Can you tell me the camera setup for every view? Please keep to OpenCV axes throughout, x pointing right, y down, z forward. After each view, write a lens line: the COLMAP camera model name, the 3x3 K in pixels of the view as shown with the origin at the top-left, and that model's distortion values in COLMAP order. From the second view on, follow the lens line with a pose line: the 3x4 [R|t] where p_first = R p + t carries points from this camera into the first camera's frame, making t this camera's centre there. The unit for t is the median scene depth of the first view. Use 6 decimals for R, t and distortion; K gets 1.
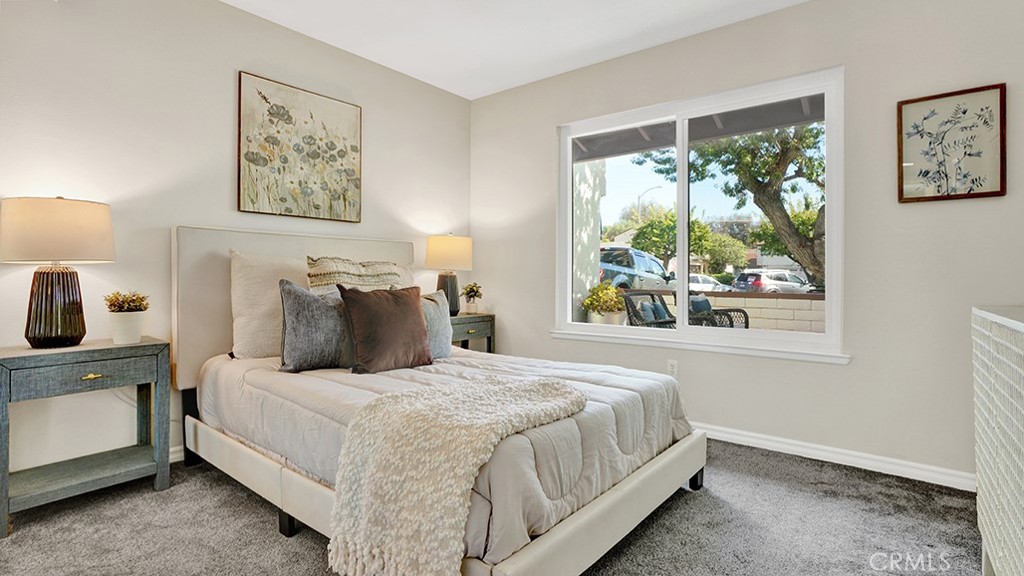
lens RADIAL K [[475.5, 0, 531.1], [0, 475.5, 286.3], [0, 0, 1]] dist [-0.060023, 0.015783]
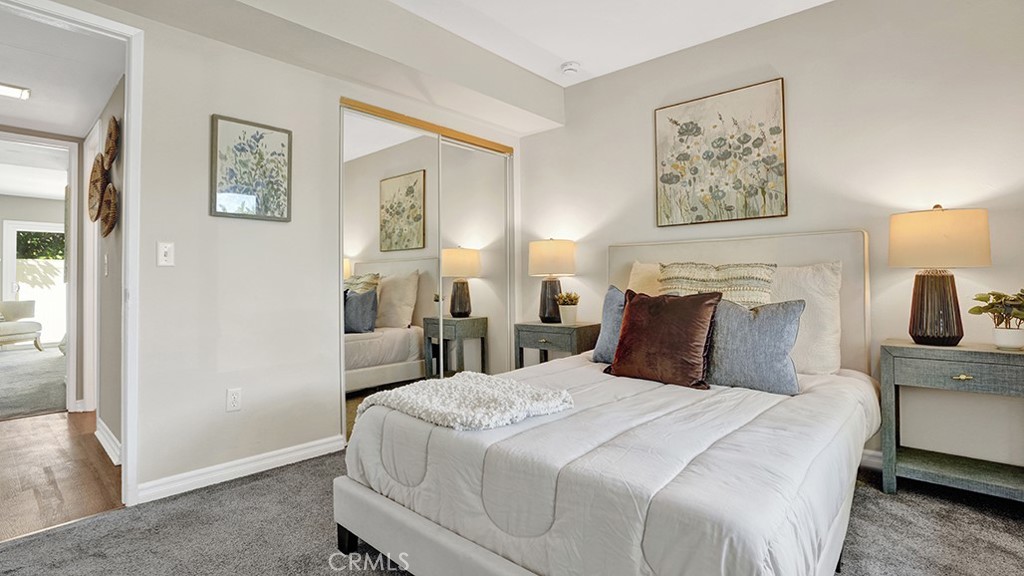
lens RADIAL K [[475.5, 0, 531.1], [0, 475.5, 286.3], [0, 0, 1]] dist [-0.060023, 0.015783]
pose [[-0.029509, 0.003071, -0.999560, 0.521474], [-0.009180, 0.999952, 0.003343, -0.009639], [0.999522, 0.009274, -0.029480, 0.629723]]
